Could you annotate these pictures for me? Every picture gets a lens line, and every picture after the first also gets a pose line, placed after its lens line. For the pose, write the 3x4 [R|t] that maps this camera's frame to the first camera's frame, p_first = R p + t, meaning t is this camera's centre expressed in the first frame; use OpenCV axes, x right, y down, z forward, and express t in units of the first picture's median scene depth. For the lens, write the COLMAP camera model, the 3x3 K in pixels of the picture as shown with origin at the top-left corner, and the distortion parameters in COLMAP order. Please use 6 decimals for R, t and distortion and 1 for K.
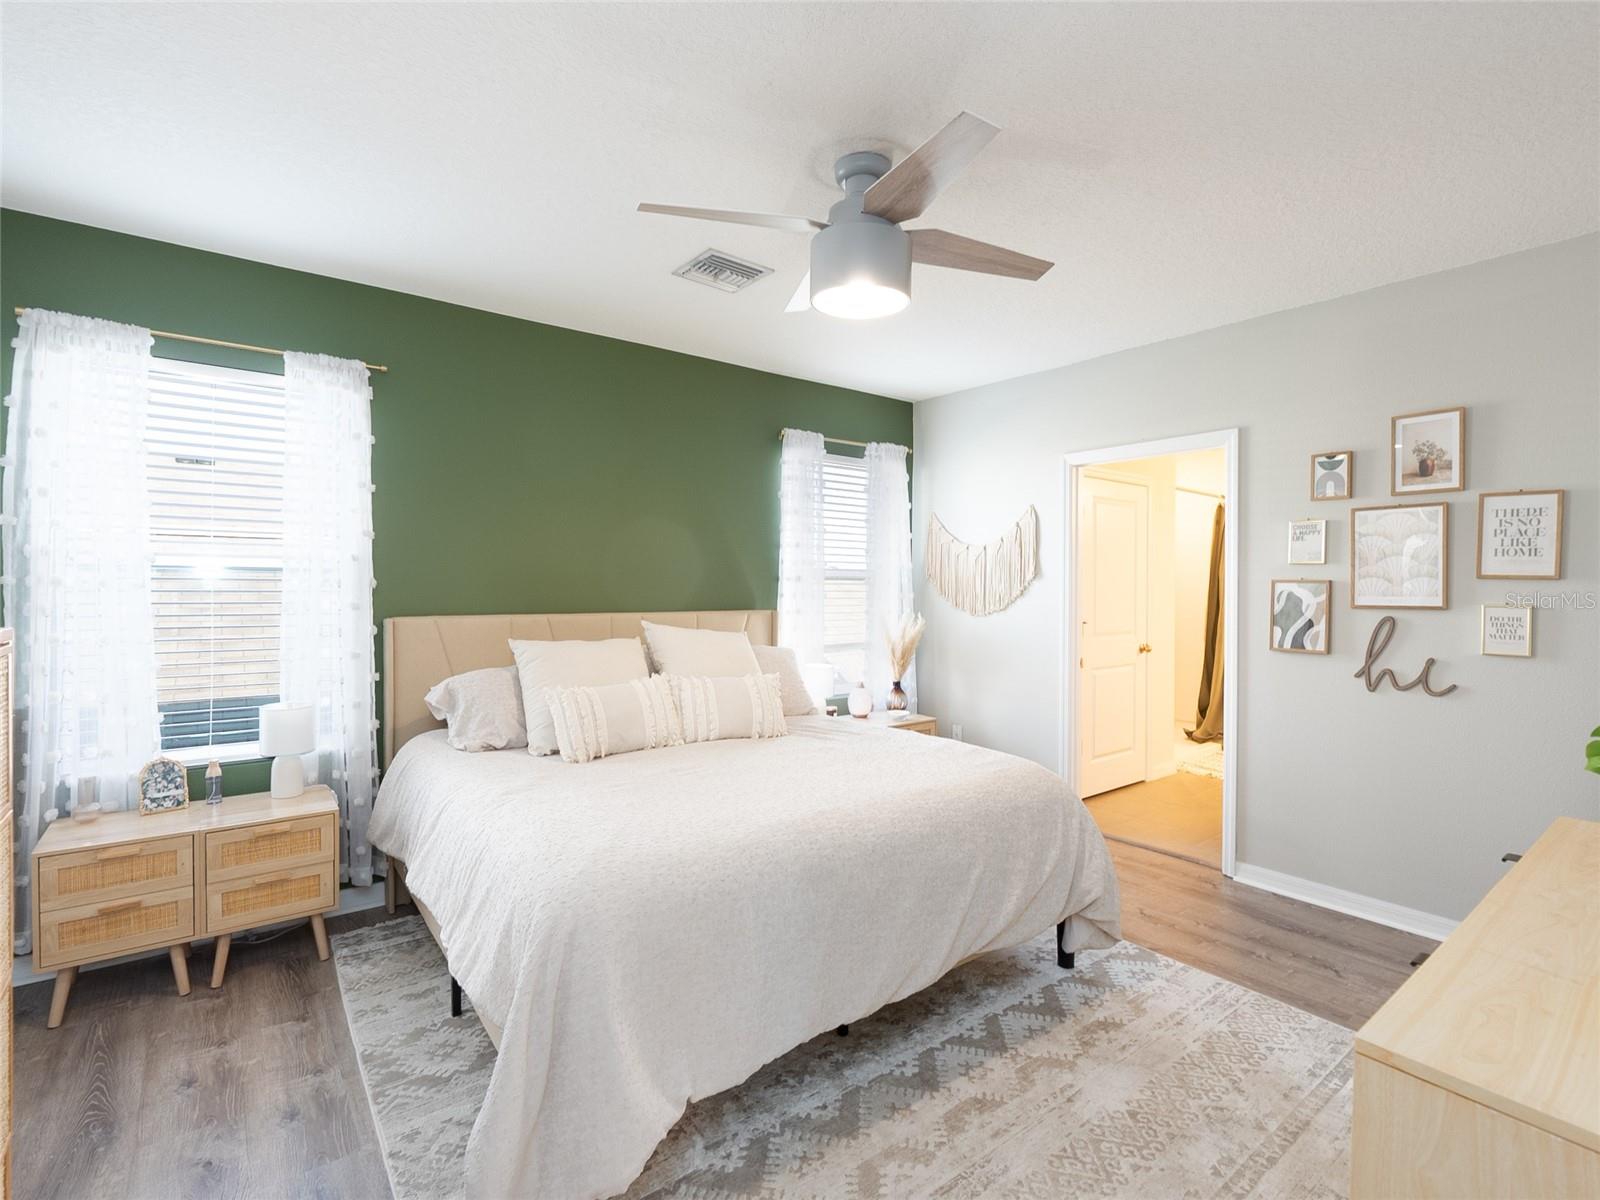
lens RADIAL K [[766.9, 0, 798.6], [0, 766.9, 593.1], [0, 0, 1]] dist [-0.007742, -0.000819]
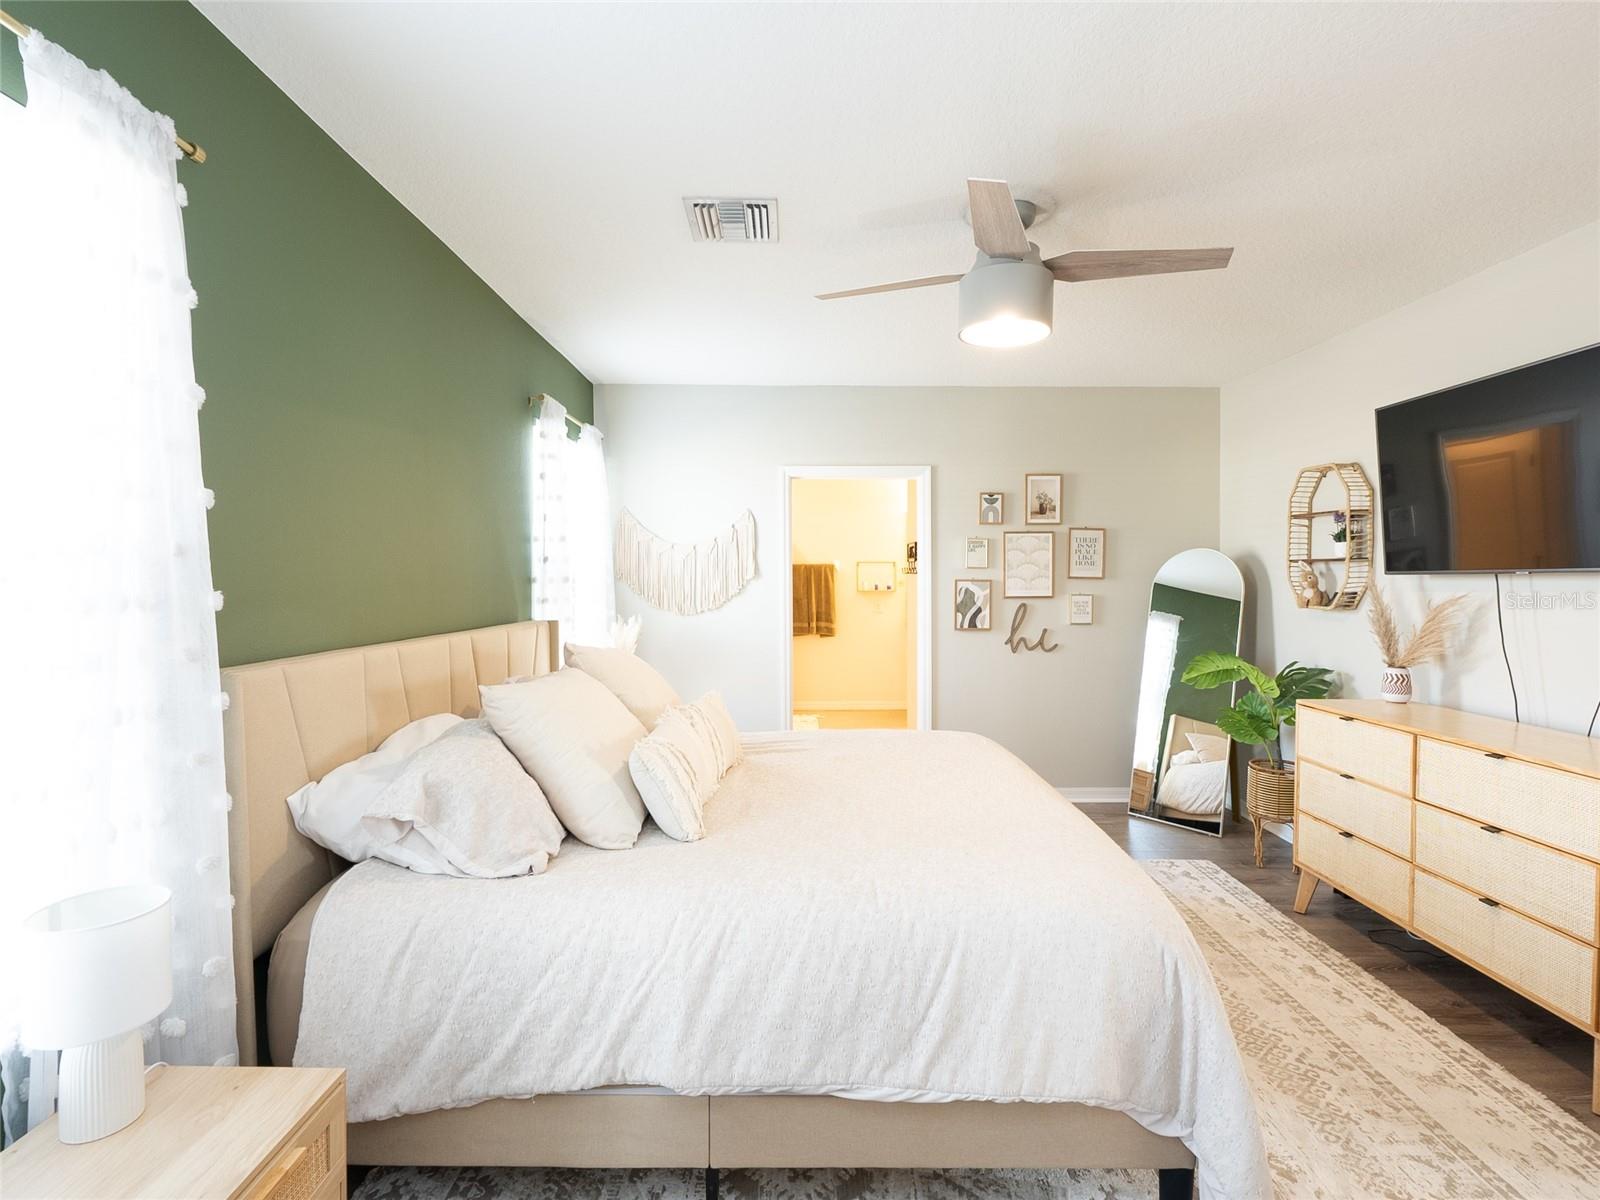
lens RADIAL K [[766.9, 0, 803.6], [0, 766.9, 600.9], [0, 0, 1]] dist [-0.007742, -0.000819]
pose [[0.601597, -0.031122, 0.798193, -0.702878], [0.012140, 0.999482, 0.029820, -0.024581], [-0.798708, -0.008250, 0.601663, 0.408318]]
